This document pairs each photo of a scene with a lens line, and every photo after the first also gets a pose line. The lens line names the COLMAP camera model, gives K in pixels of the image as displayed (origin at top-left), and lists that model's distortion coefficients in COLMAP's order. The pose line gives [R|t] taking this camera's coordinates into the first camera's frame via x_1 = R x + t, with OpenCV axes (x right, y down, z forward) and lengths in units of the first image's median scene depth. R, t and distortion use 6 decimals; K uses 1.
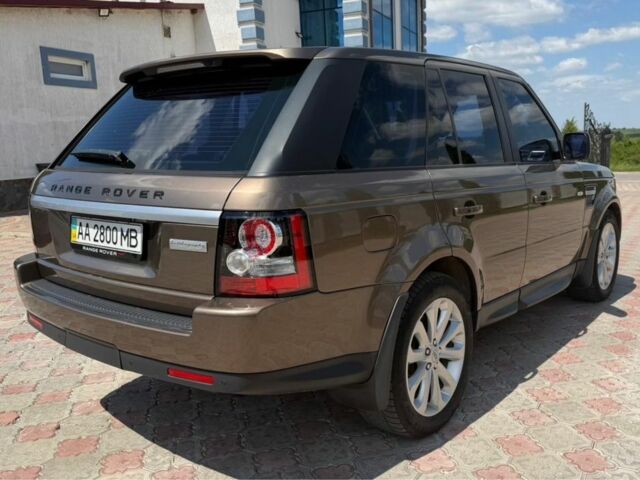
lens RADIAL K [[586.4, 0, 322.7], [0, 586.4, 222.9], [0, 0, 1]] dist [0.062130, -0.089774]
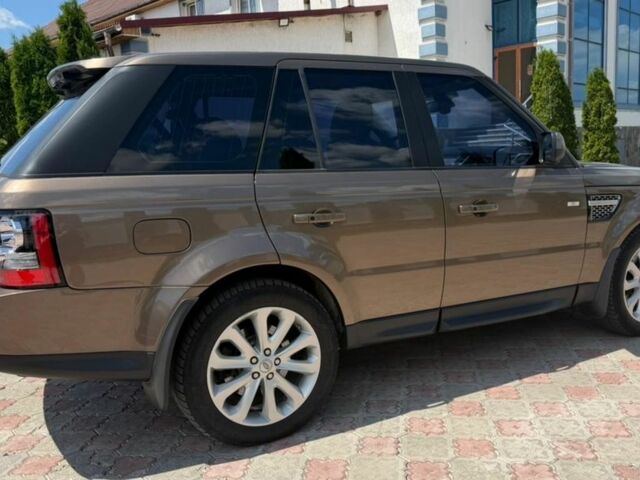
lens RADIAL K [[595.0, 0, 320.0], [0, 595.0, 240.0], [0, 0, 1]] dist [0.045045, -0.009469]
pose [[0.935319, 0.048879, -0.350413, 0.645415], [-0.040756, 0.998703, 0.030522, -0.016918], [0.351451, -0.014267, 0.936098, 0.115842]]
